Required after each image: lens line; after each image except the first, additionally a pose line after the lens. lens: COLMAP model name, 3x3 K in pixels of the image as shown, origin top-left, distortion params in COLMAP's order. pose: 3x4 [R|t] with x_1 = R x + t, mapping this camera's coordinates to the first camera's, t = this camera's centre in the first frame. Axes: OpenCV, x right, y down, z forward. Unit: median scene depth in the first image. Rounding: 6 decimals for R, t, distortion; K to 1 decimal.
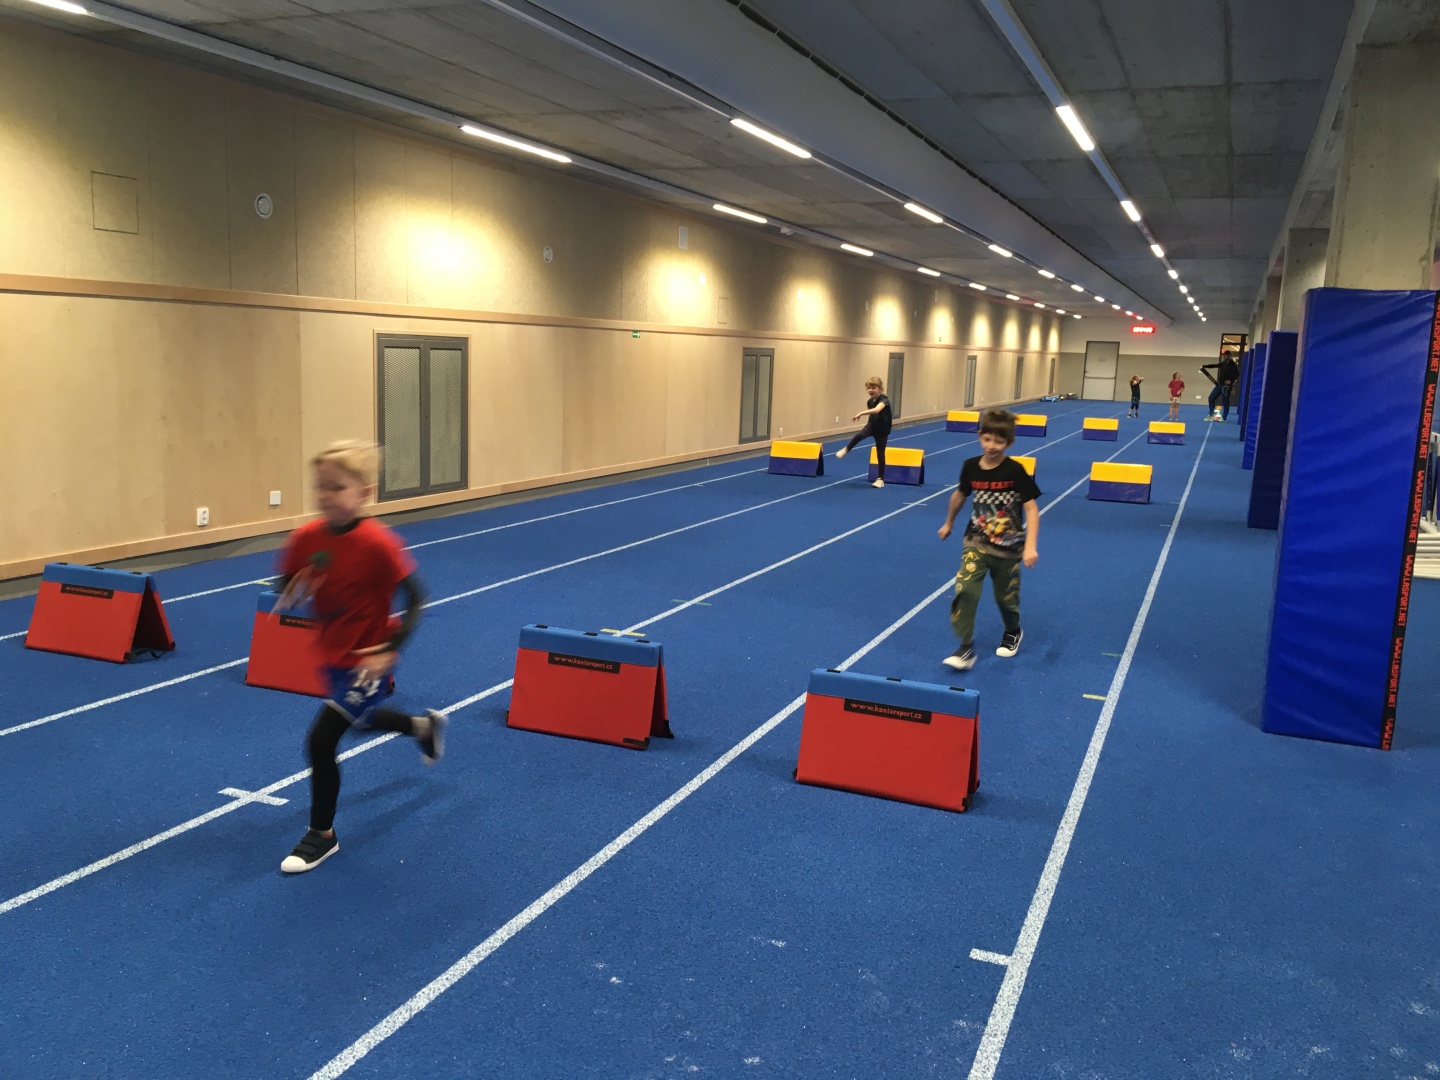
lens RADIAL K [[1228.6, 0, 718.2], [0, 1228.6, 532.8], [0, 0, 1]] dist [0.081337, -0.113758]
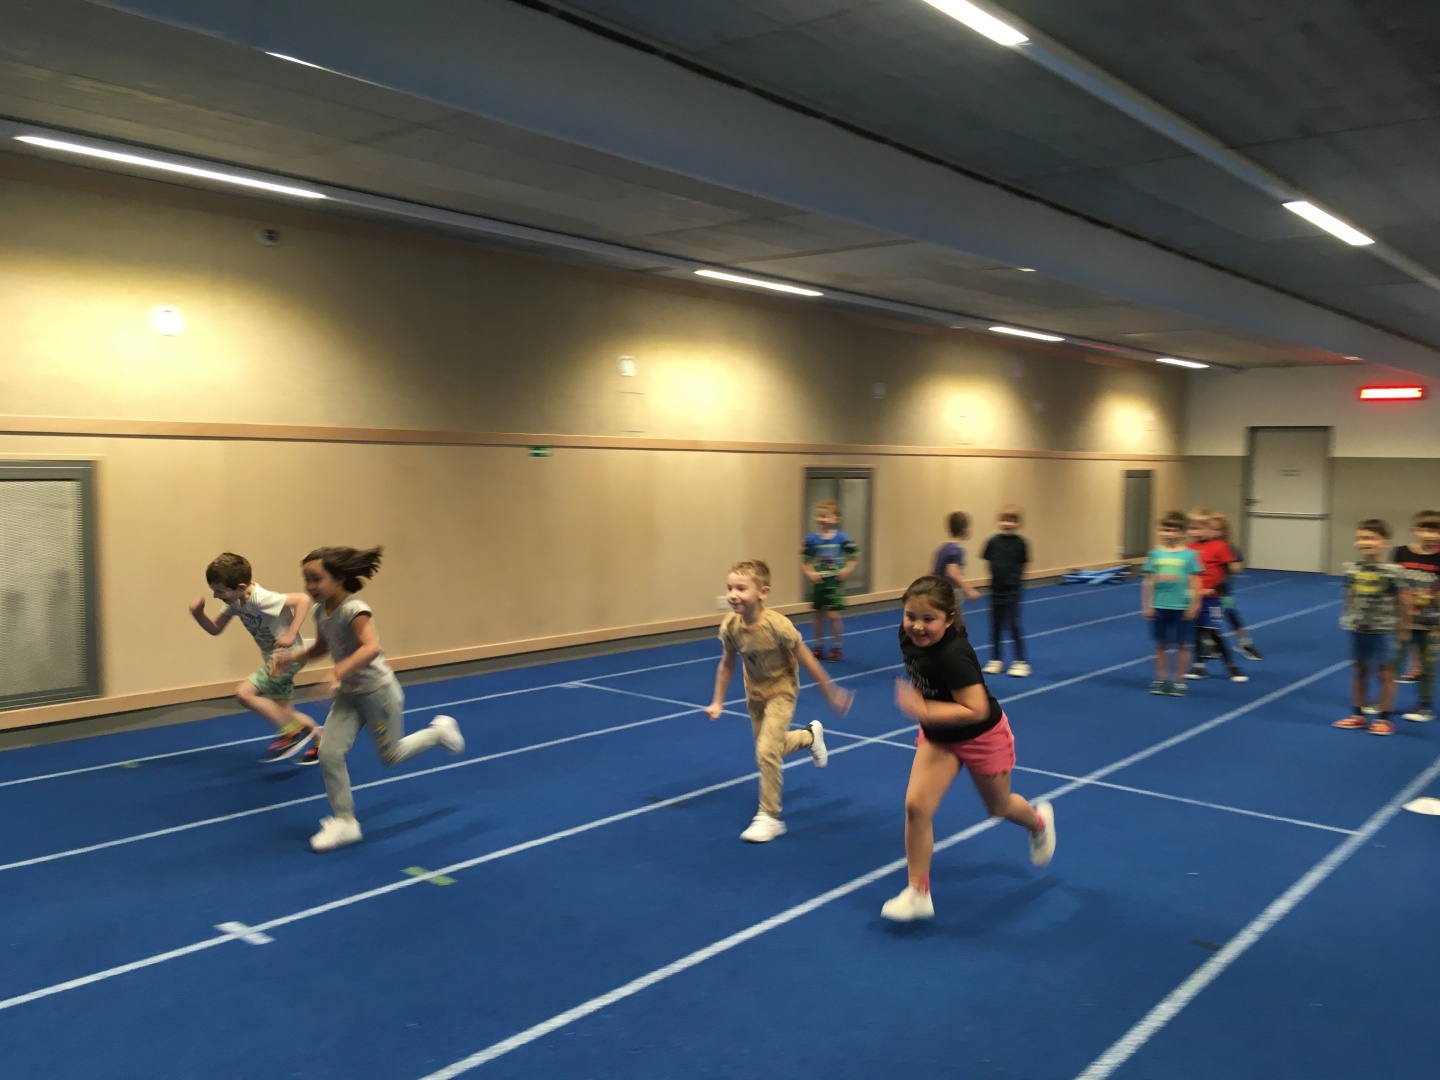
lens RADIAL K [[1014.0, 0, 597.9], [0, 1014.0, 467.3], [0, 0, 1]] dist [0.046072, -0.054340]
pose [[0.899064, -0.028569, -0.436885, 0.369660], [-0.041259, 0.987899, -0.149508, -0.120789], [0.435870, 0.152443, 0.887006, 0.895510]]
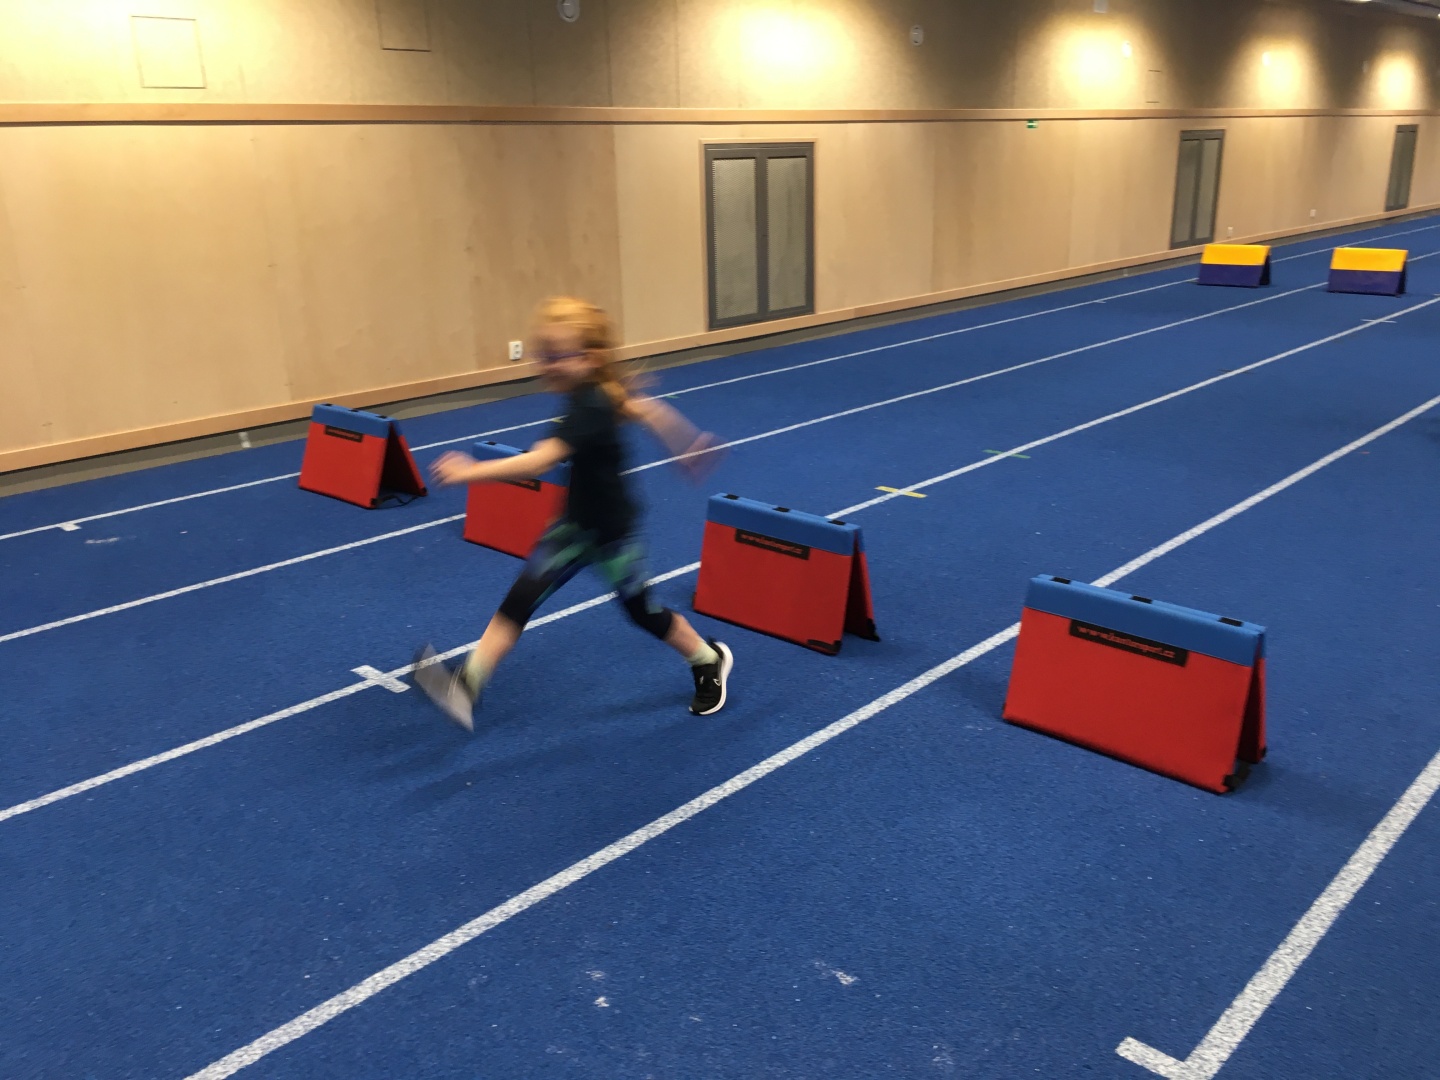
lens RADIAL K [[1228.6, 0, 718.2], [0, 1228.6, 532.8], [0, 0, 1]] dist [0.081337, -0.113758]
pose [[0.931346, 0.051212, -0.360516, 0.100456], [0.003393, 0.988797, 0.149226, -0.016309], [0.364119, -0.140204, 0.920739, 0.147813]]
